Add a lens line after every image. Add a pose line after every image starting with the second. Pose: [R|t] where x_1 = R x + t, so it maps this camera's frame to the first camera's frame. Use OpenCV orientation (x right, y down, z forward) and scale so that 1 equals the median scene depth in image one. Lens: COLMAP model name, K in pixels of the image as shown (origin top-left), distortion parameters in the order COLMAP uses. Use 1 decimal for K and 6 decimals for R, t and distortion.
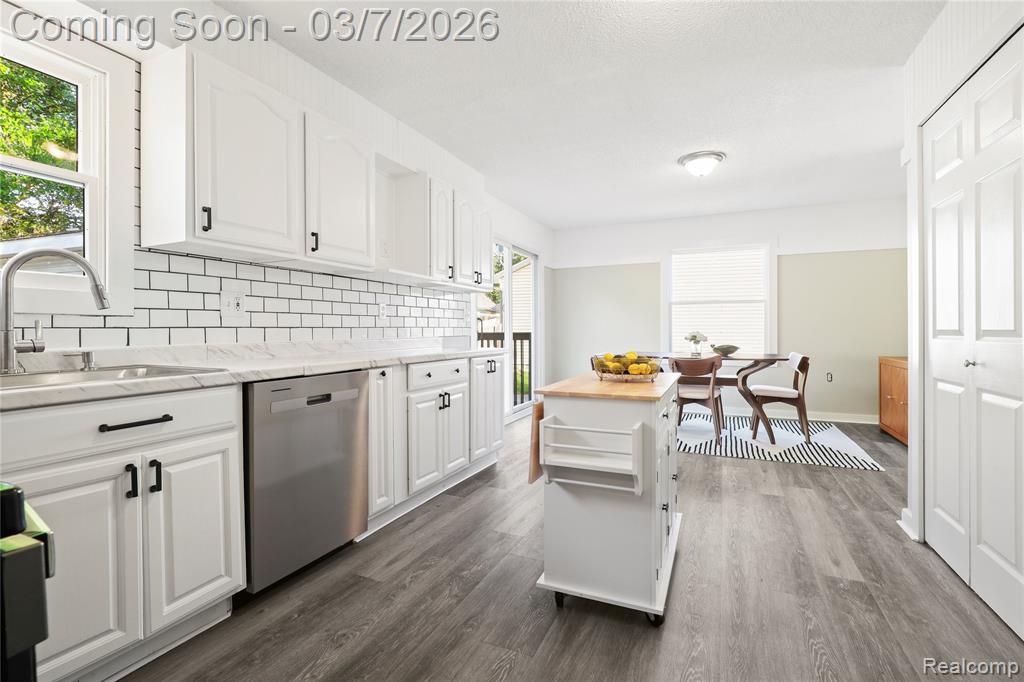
lens RADIAL K [[468.1, 0, 511.3], [0, 468.1, 331.3], [0, 0, 1]] dist [-0.015255, 0.000244]
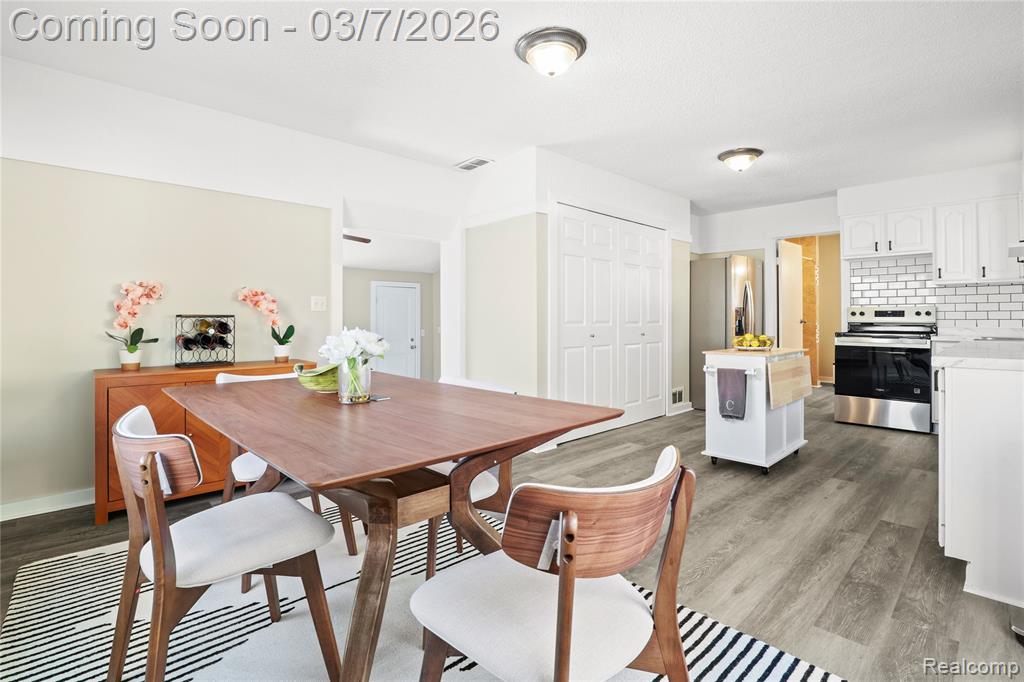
lens RADIAL K [[471.9, 0, 514.4], [0, 471.9, 313.9], [0, 0, 1]] dist [-0.045633, 0.000273]
pose [[-0.922680, 0.008988, 0.385463, 0.278561], [0.004300, 0.999906, -0.013023, -0.006033], [-0.385544, -0.010359, -0.922631, 2.046301]]
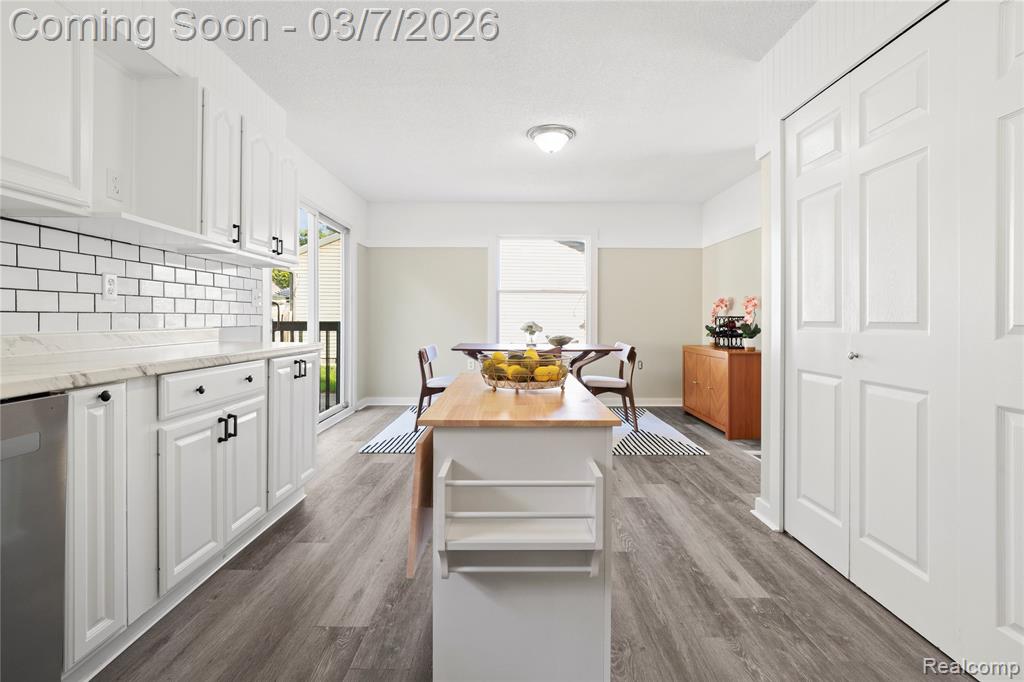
lens RADIAL K [[472.2, 0, 517.2], [0, 472.2, 318.4], [0, 0, 1]] dist [-0.011551, 0.001112]
pose [[0.906796, 0.007847, 0.421496, -0.053942], [-0.005908, 0.999965, -0.005908, -0.000292], [-0.421528, 0.002867, 0.906811, 0.239570]]
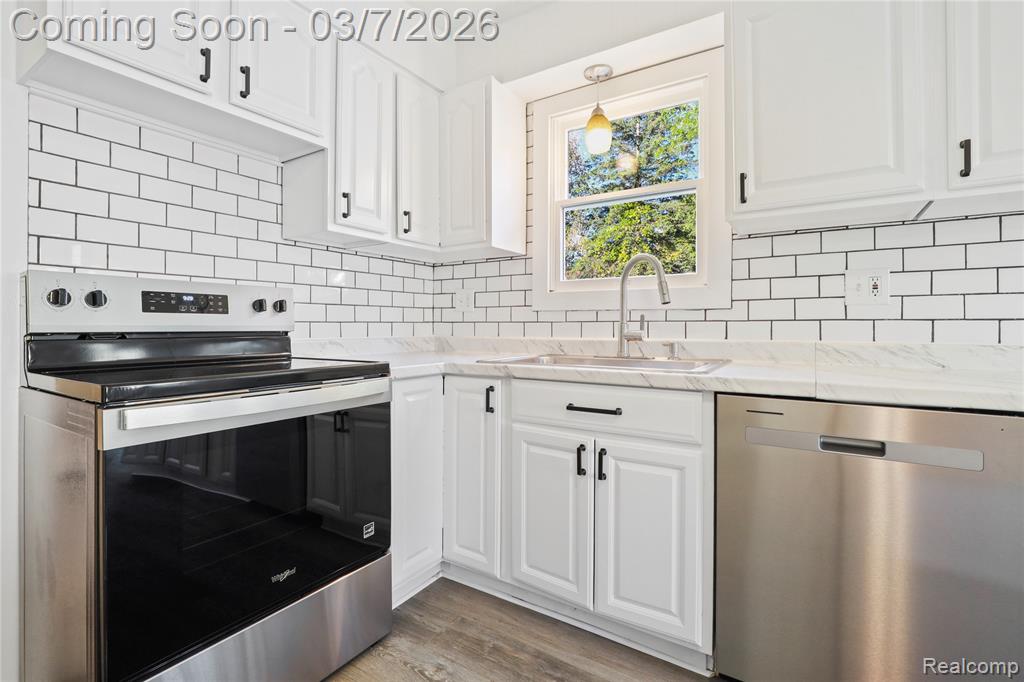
lens RADIAL K [[474.2, 0, 517.5], [0, 474.2, 326.8], [0, 0, 1]] dist [-0.015249, 0.000706]
pose [[-0.145805, 0.009802, -0.989265, 0.143731], [-0.004096, 0.999936, 0.010511, -0.002622], [0.989305, 0.005584, -0.145756, 0.457607]]
